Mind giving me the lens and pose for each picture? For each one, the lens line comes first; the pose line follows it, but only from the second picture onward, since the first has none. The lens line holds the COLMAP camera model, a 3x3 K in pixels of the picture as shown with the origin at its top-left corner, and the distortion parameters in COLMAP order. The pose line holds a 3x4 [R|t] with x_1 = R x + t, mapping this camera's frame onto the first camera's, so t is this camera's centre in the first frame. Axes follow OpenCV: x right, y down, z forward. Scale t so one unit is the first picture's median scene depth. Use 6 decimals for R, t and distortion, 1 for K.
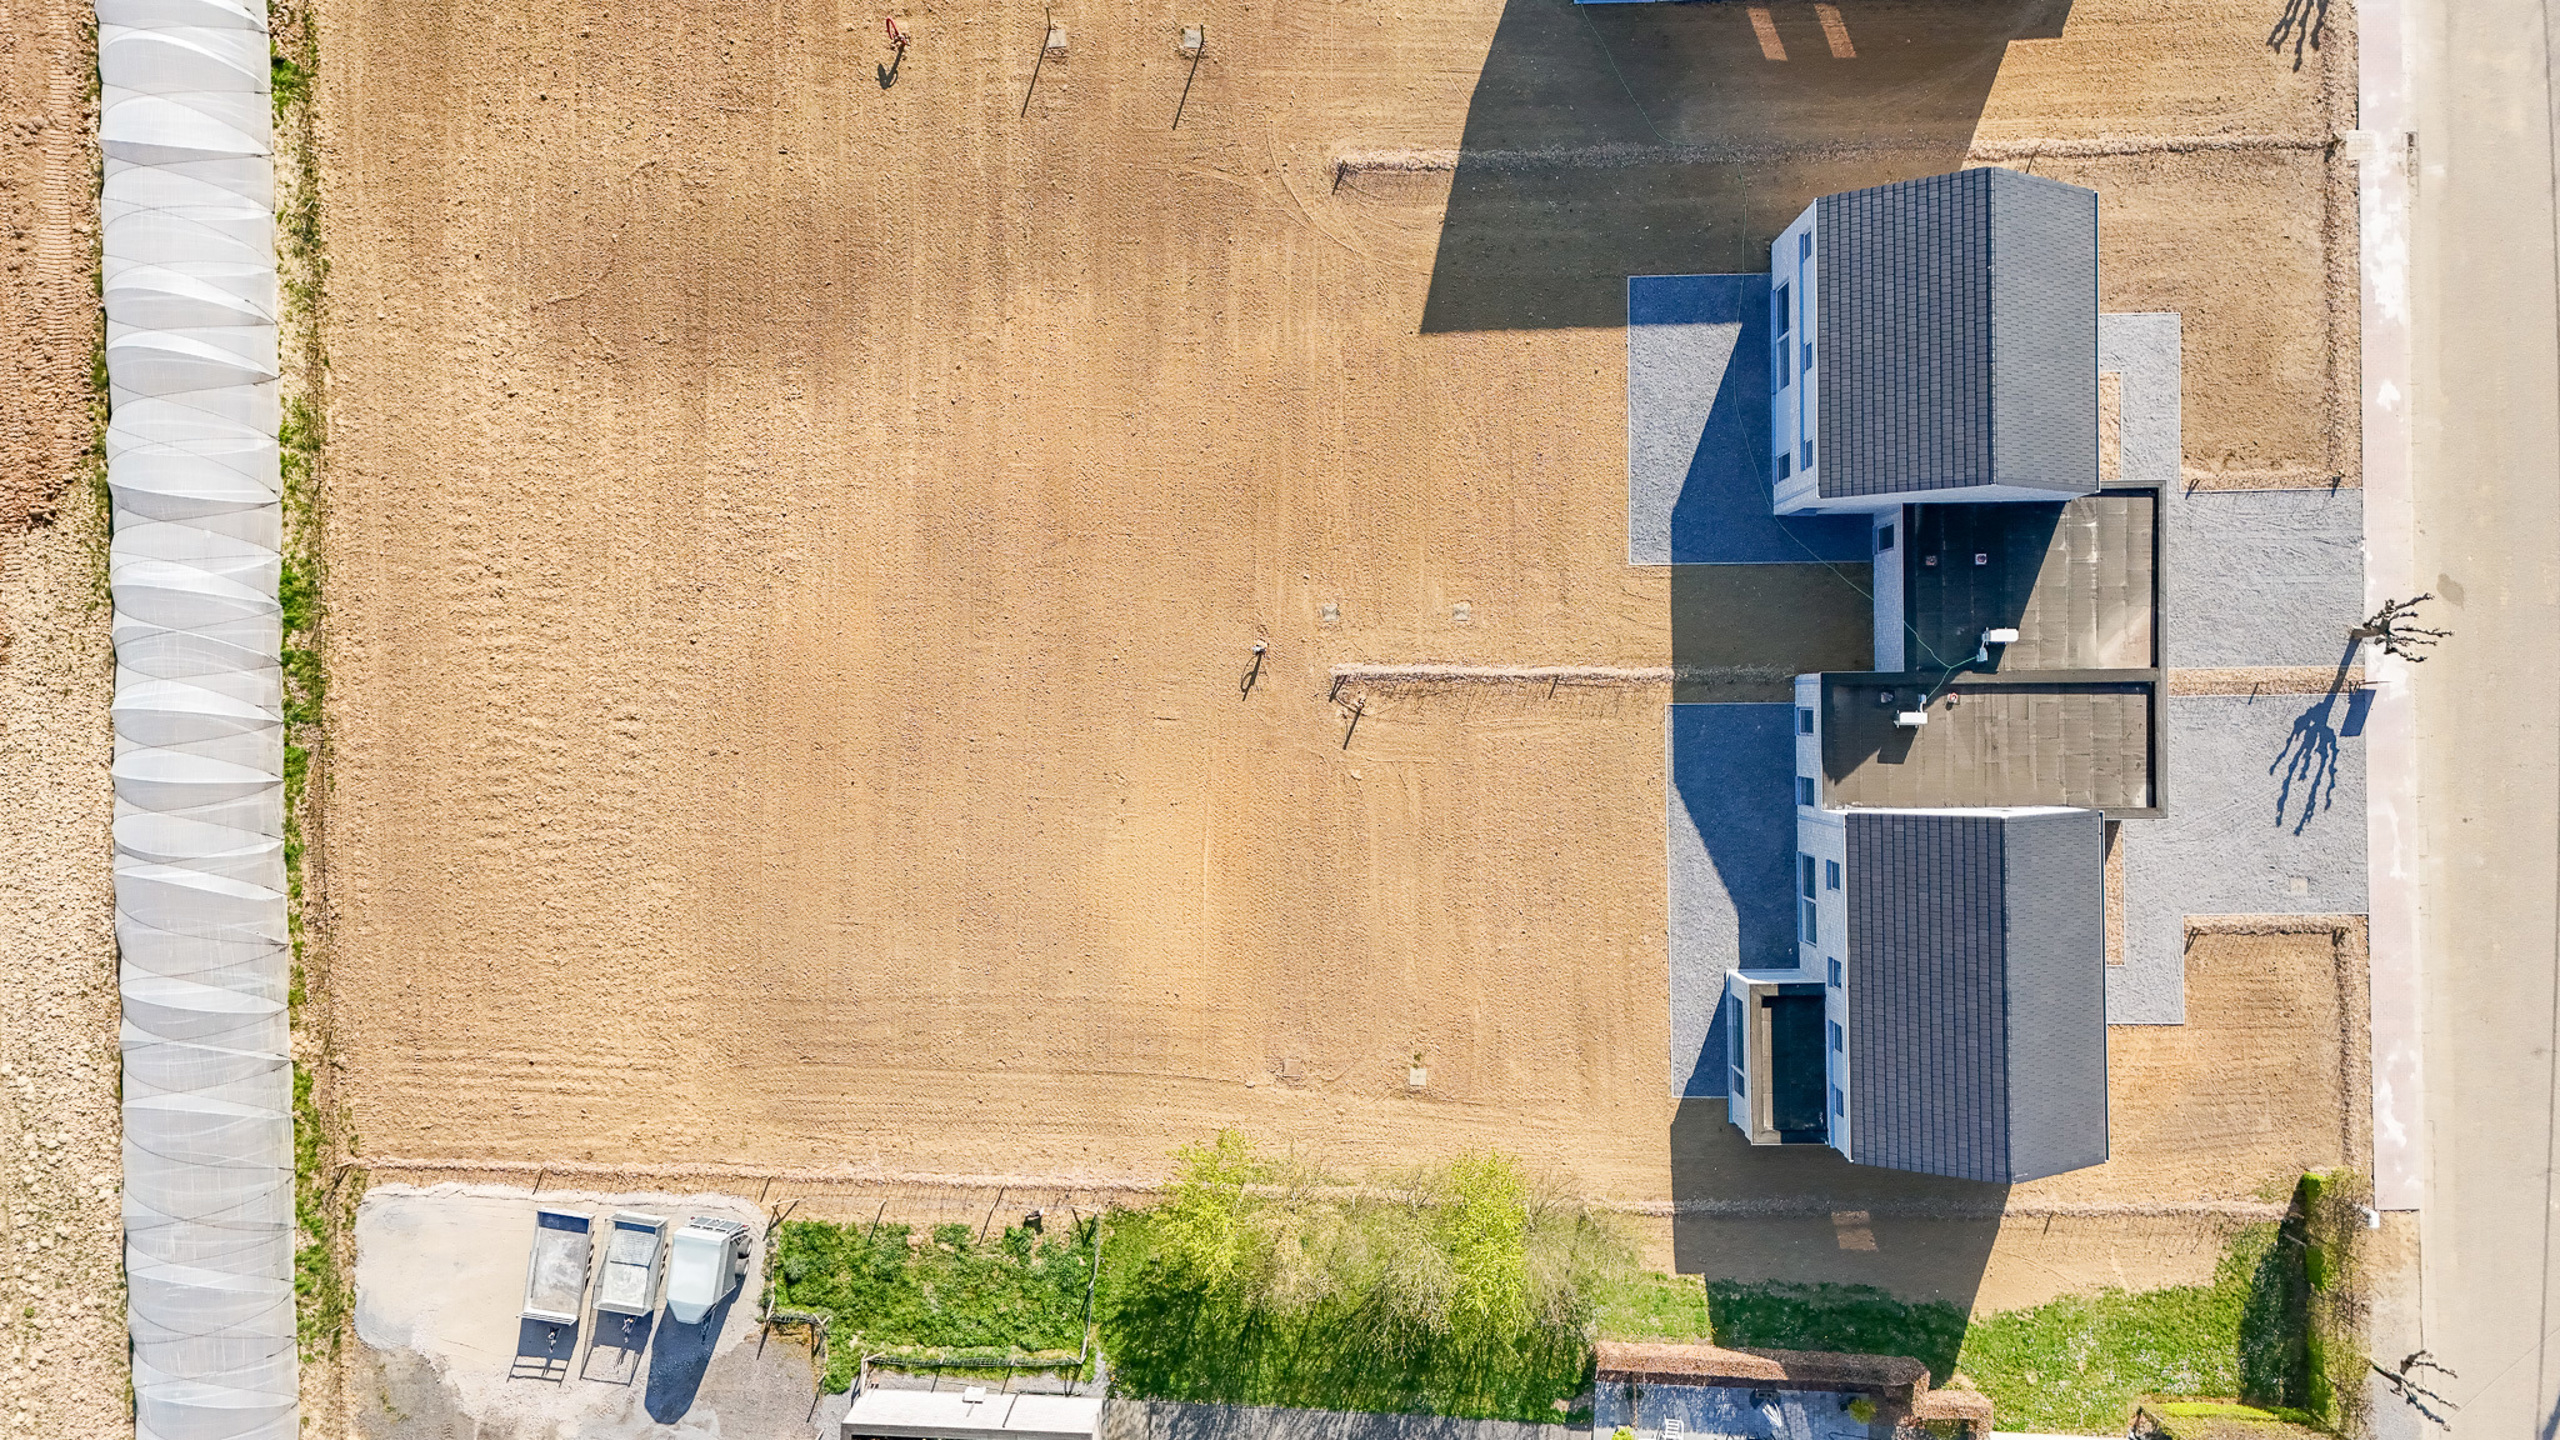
lens RADIAL K [[1838.5, 0, 1266.8], [0, 1838.5, 716.9], [0, 0, 1]] dist [0.078076, -0.065682]
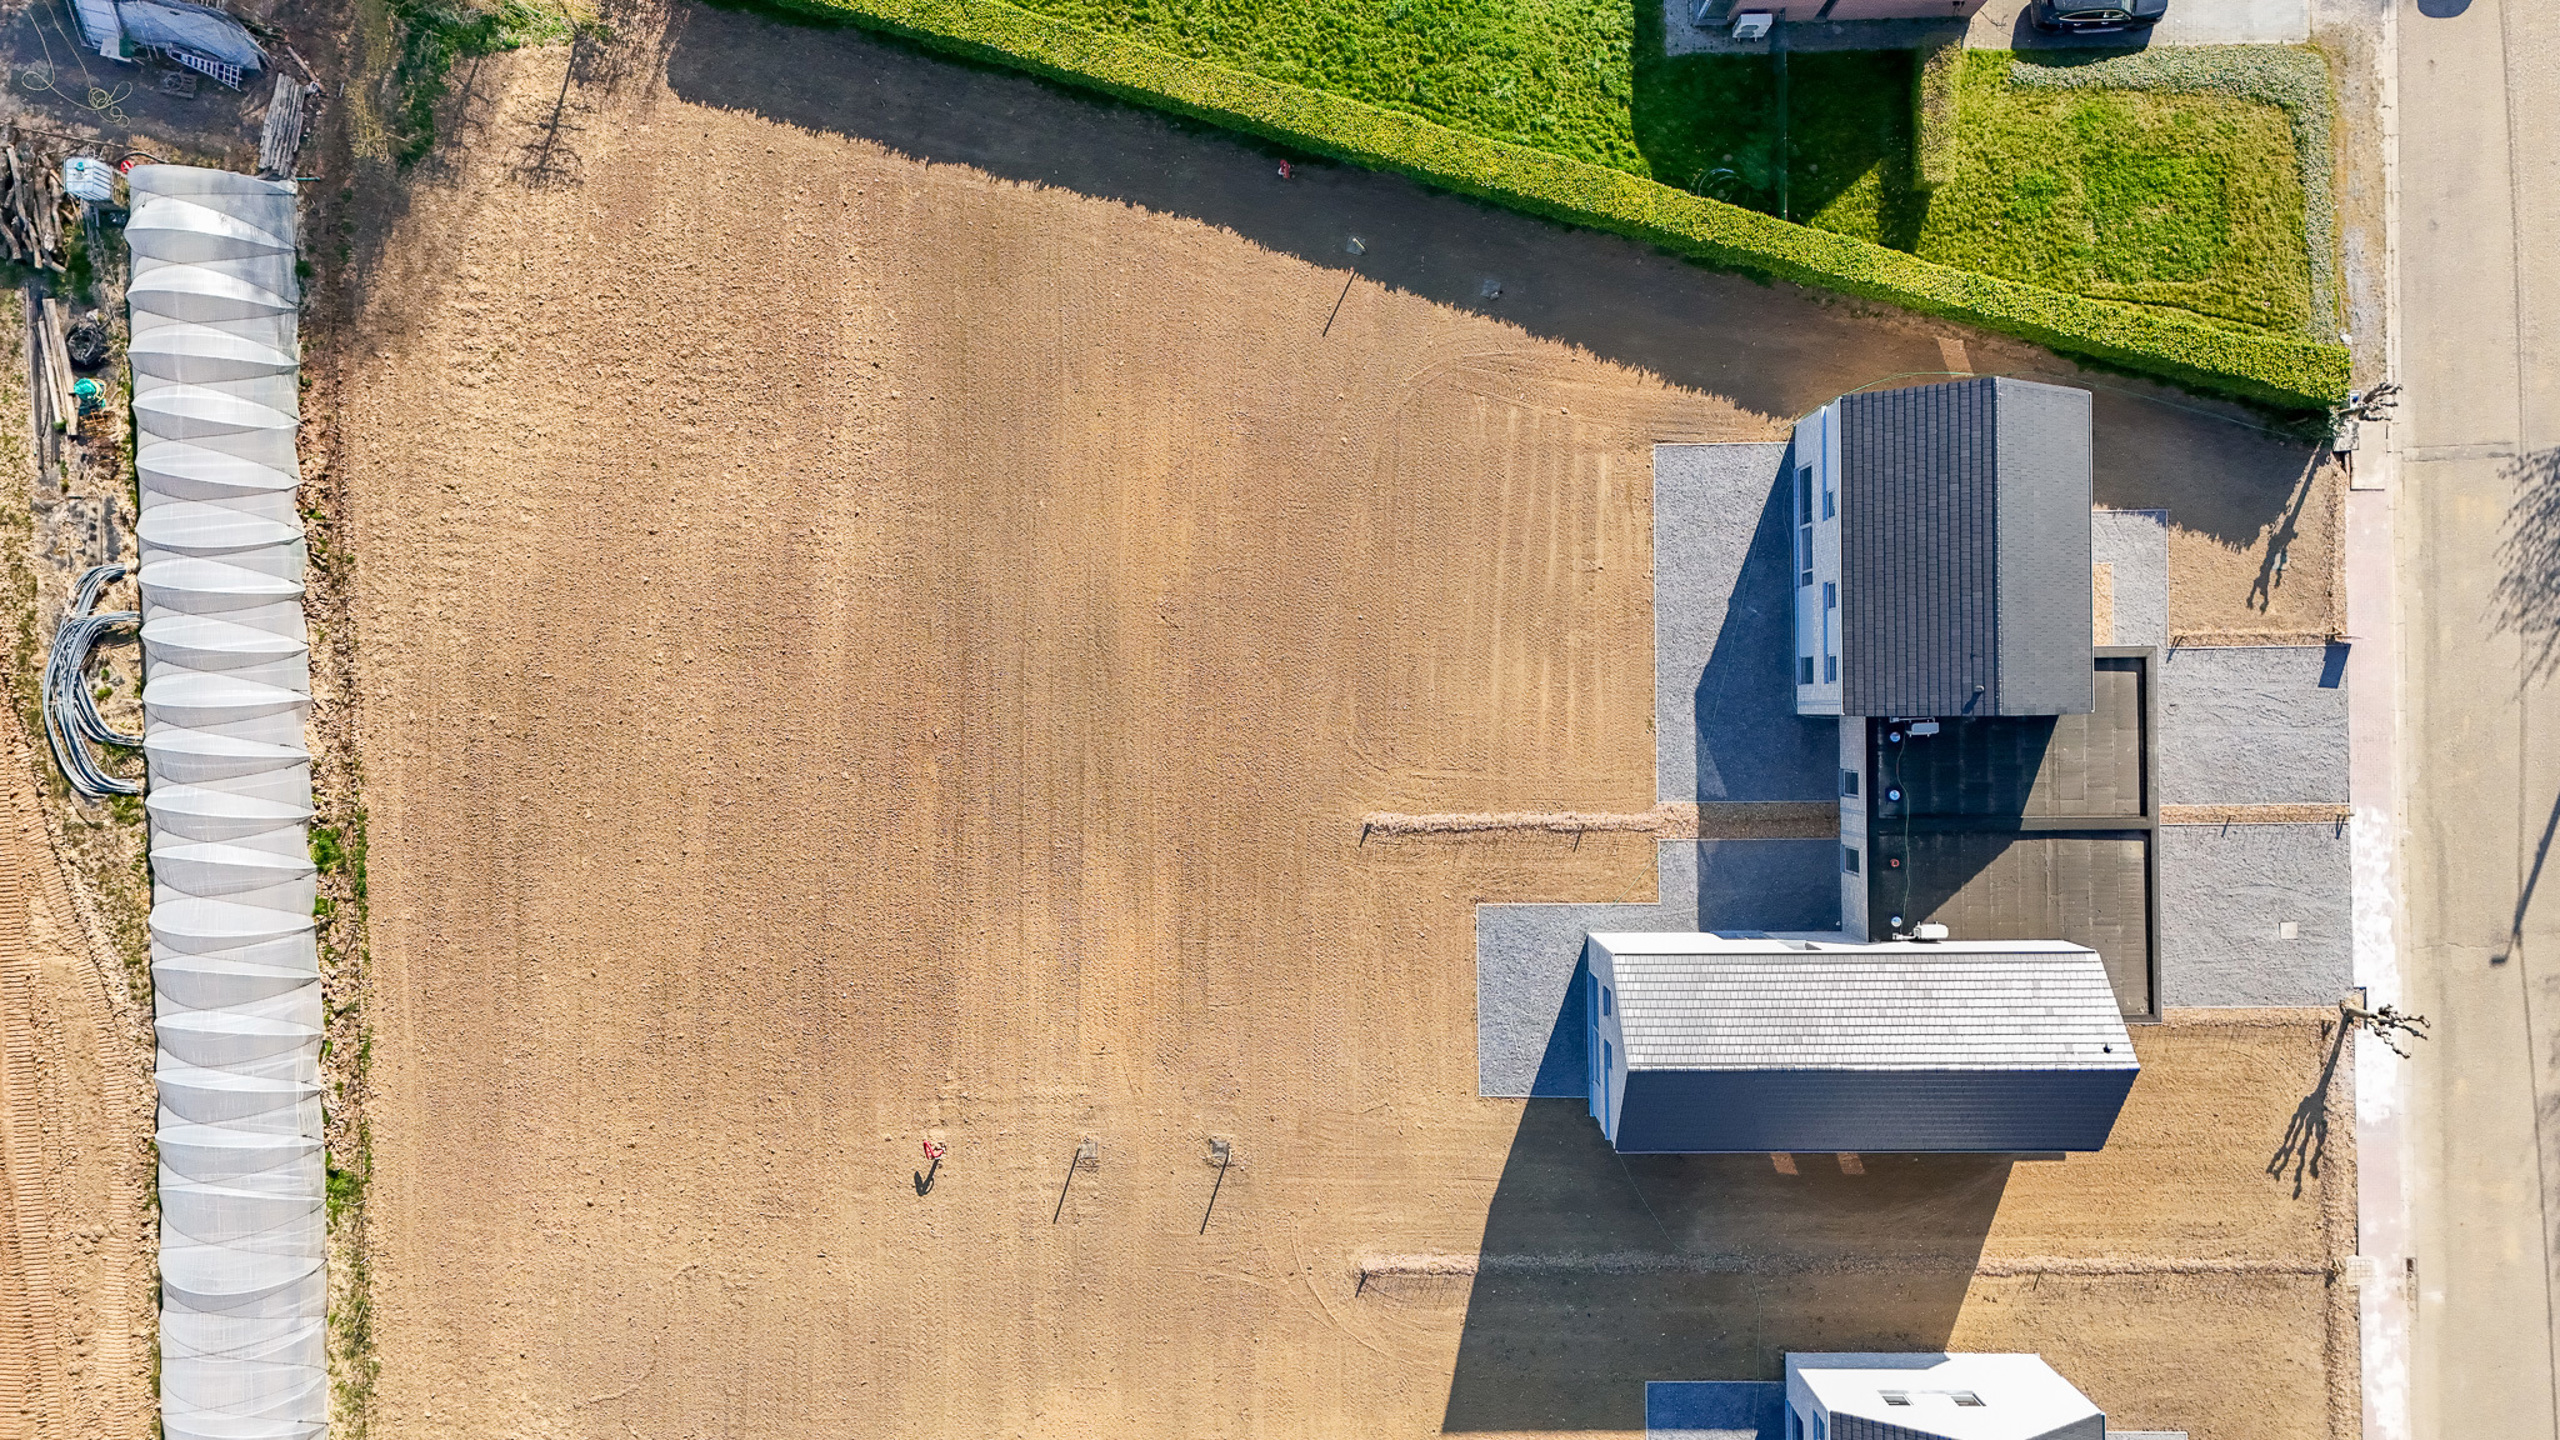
lens RADIAL K [[1849.4, 0, 1280.0], [0, 1849.4, 720.0], [0, 0, 1]] dist [0.077034, -0.063768]
pose [[0.999987, 0.000329, -0.005175, -0.001259], [-0.000316, 0.999997, 0.002556, -0.604944], [0.005176, -0.002554, 0.999983, -0.031351]]
